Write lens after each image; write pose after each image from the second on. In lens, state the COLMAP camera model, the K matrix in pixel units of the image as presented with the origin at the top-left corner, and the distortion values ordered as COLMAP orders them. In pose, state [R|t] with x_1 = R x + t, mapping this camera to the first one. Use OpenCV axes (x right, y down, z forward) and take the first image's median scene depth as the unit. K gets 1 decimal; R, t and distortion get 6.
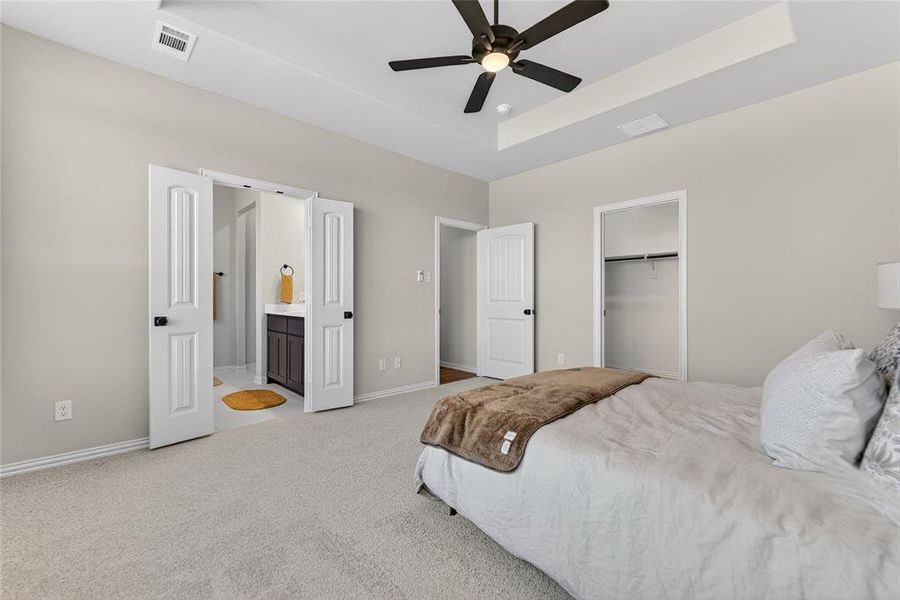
lens RADIAL K [[374.1, 0, 450.1], [0, 374.1, 294.5], [0, 0, 1]] dist [-0.002056, -0.000033]
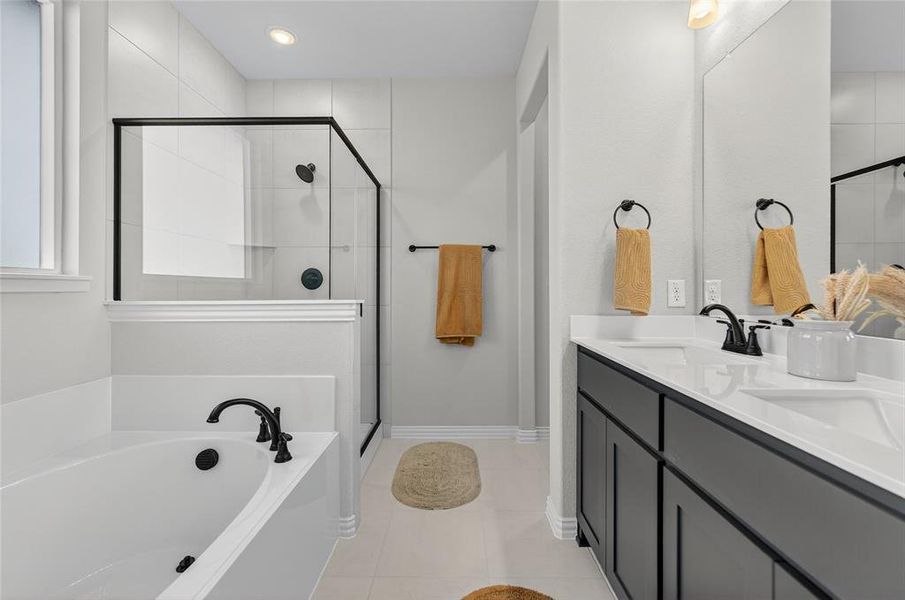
lens RADIAL K [[373.2, 0, 456.6], [0, 373.2, 290.9], [0, 0, 1]] dist [0.002272, 0.000193]
pose [[0.727505, 0.003384, -0.686094, -0.319783], [0.002586, 0.999967, 0.007674, 0.000124], [0.686097, -0.007357, 0.727472, 0.644565]]
